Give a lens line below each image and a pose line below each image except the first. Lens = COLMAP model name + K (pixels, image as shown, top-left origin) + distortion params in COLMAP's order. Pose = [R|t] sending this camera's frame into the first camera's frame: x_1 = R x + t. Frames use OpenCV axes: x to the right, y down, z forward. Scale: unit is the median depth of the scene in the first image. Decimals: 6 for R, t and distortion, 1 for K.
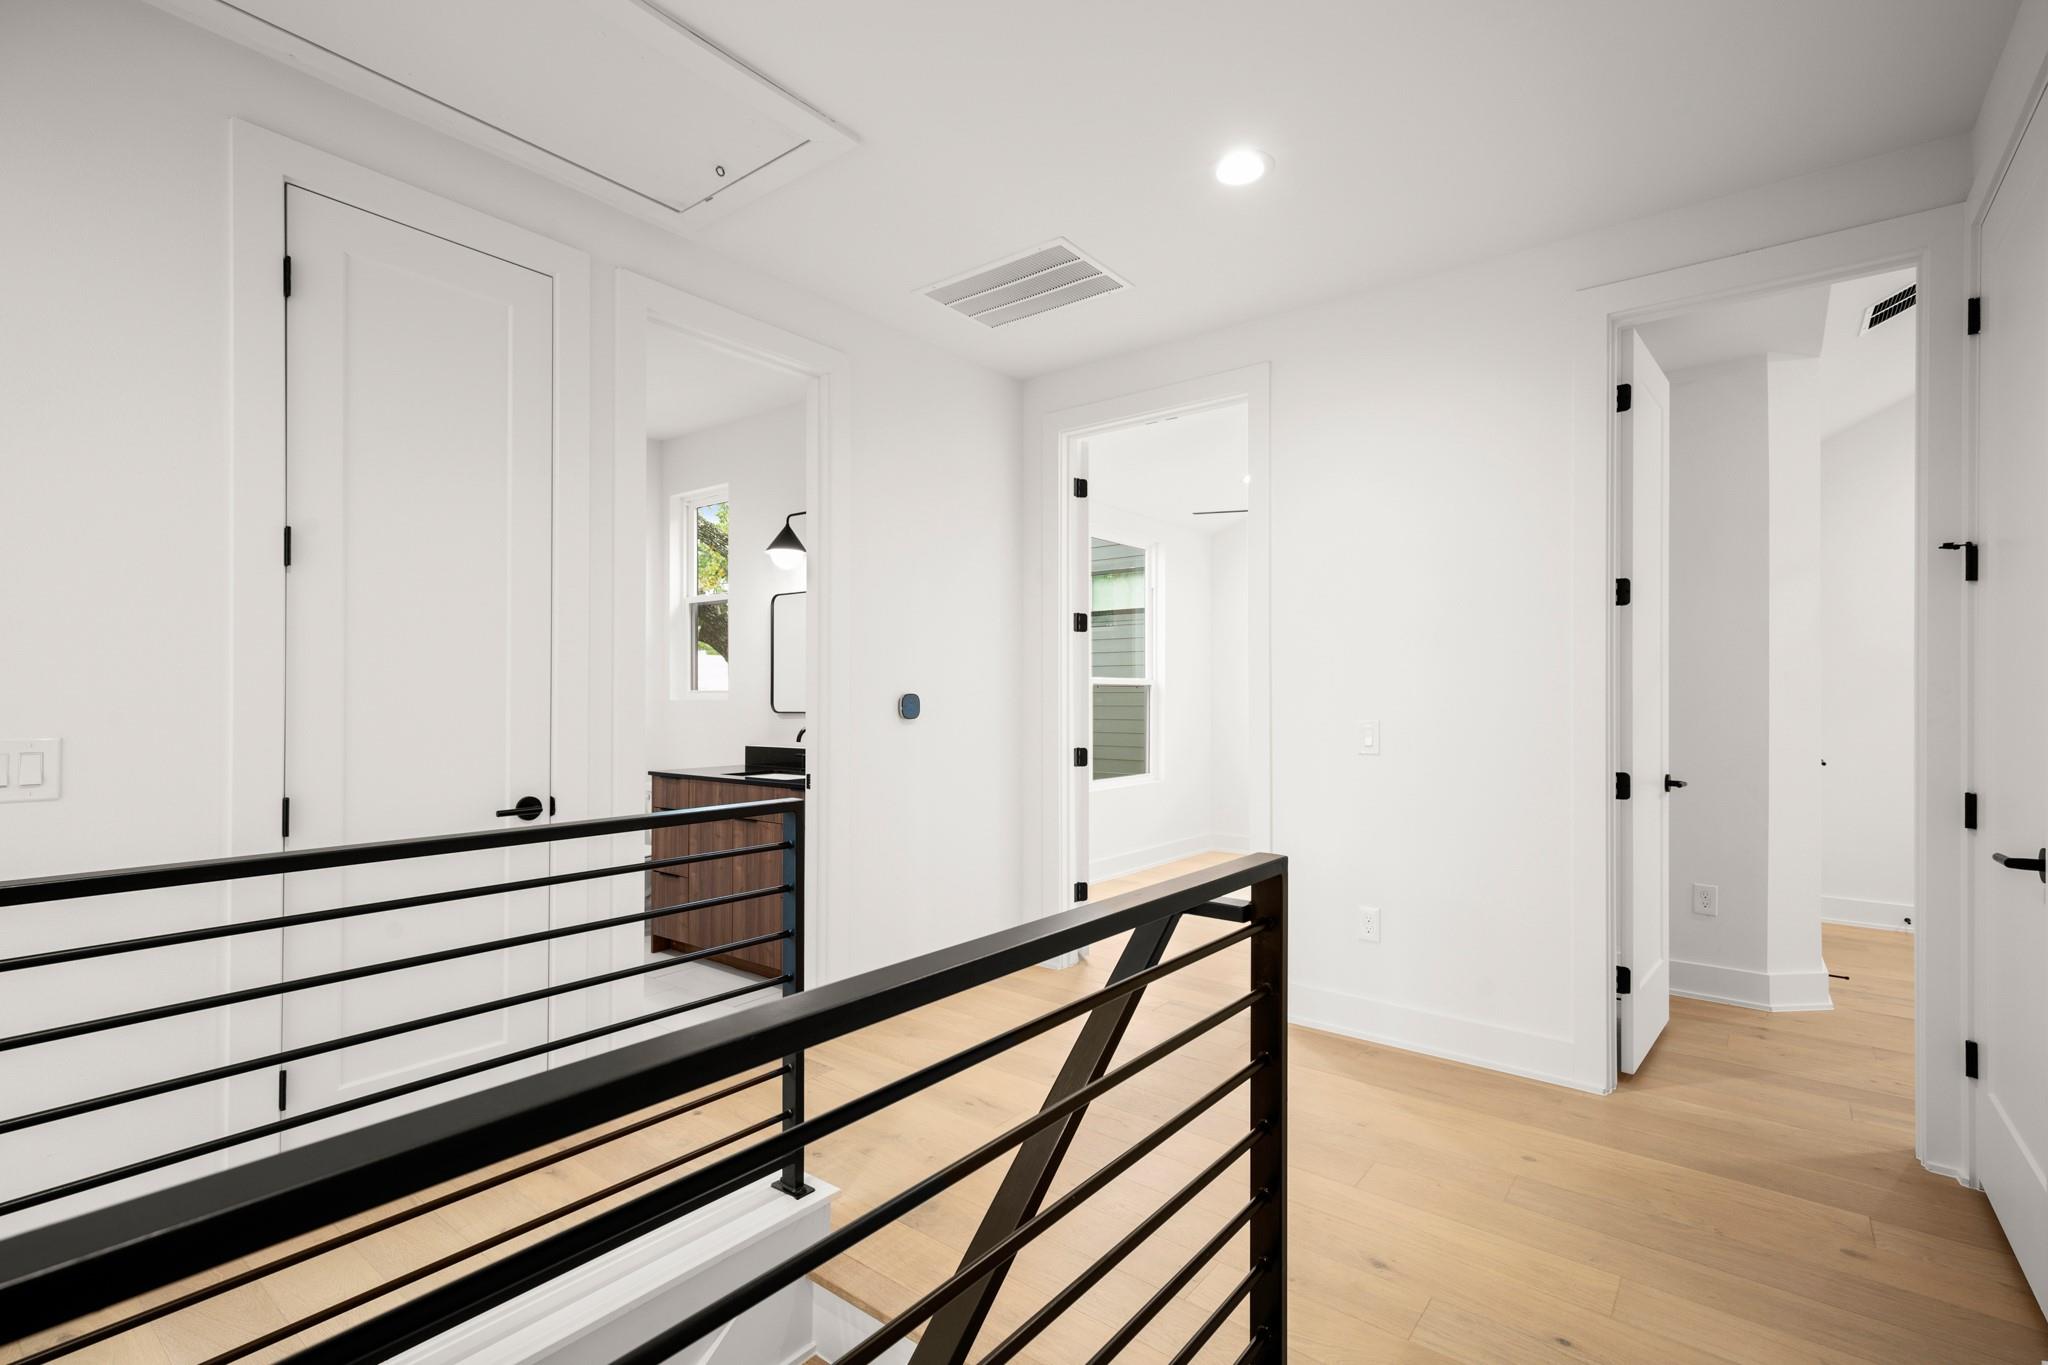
lens RADIAL K [[935.2, 0, 1023.8], [0, 935.2, 685.4], [0, 0, 1]] dist [0.017788, -0.001639]
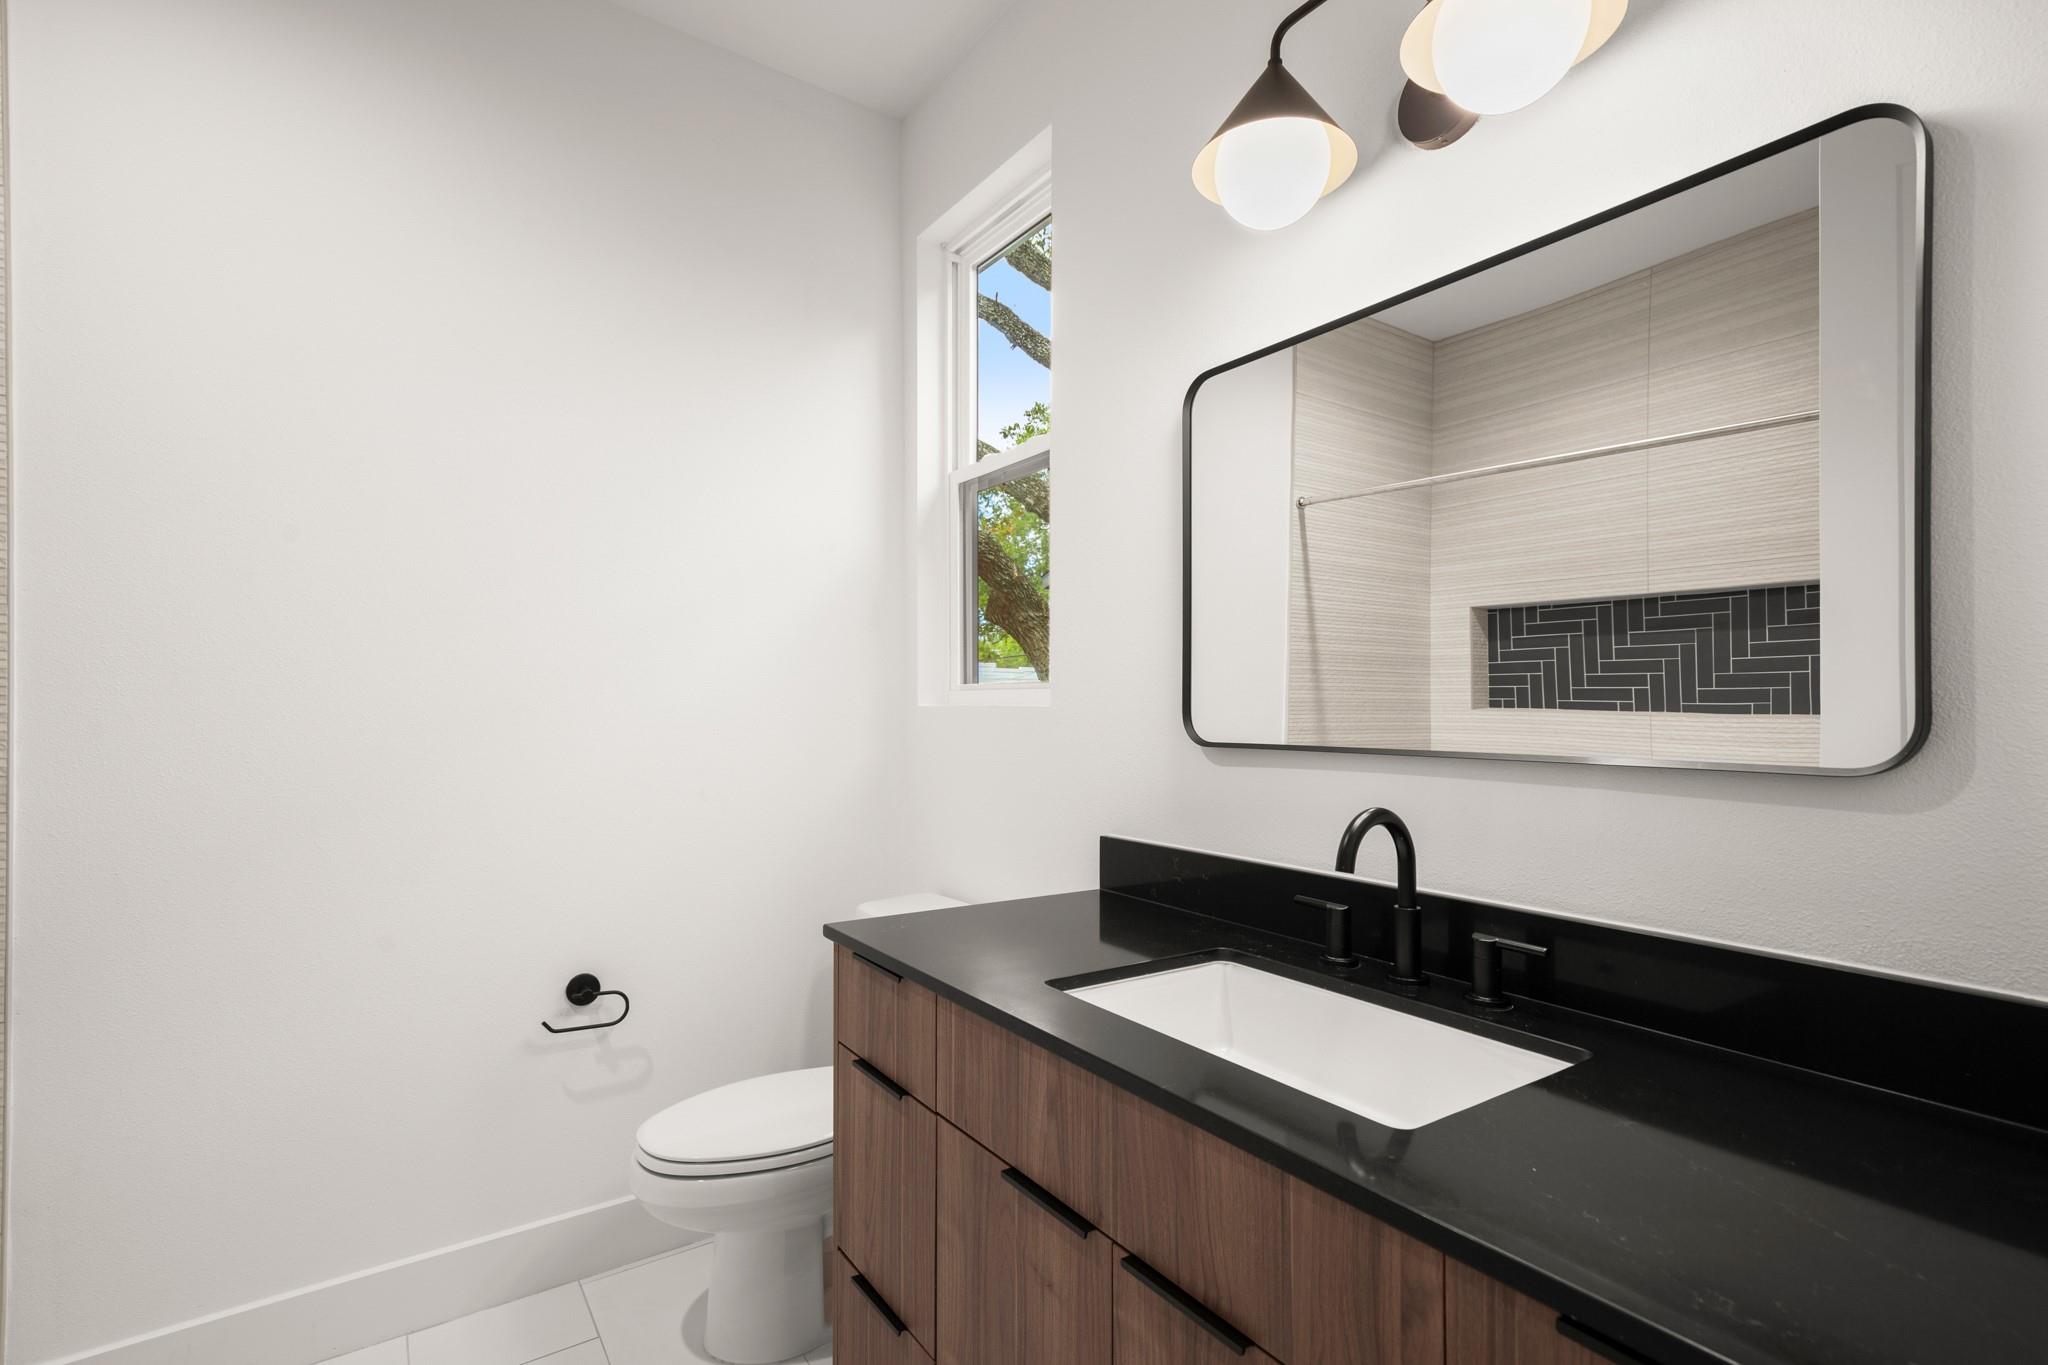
lens RADIAL K [[935.2, 0, 1023.0], [0, 935.2, 693.5], [0, 0, 1]] dist [0.017788, -0.001639]
pose [[0.956152, -0.002857, -0.292857, -0.211369], [-0.000889, 0.999919, -0.012659, 0.015373], [0.292870, 0.012365, 0.956072, 0.623054]]
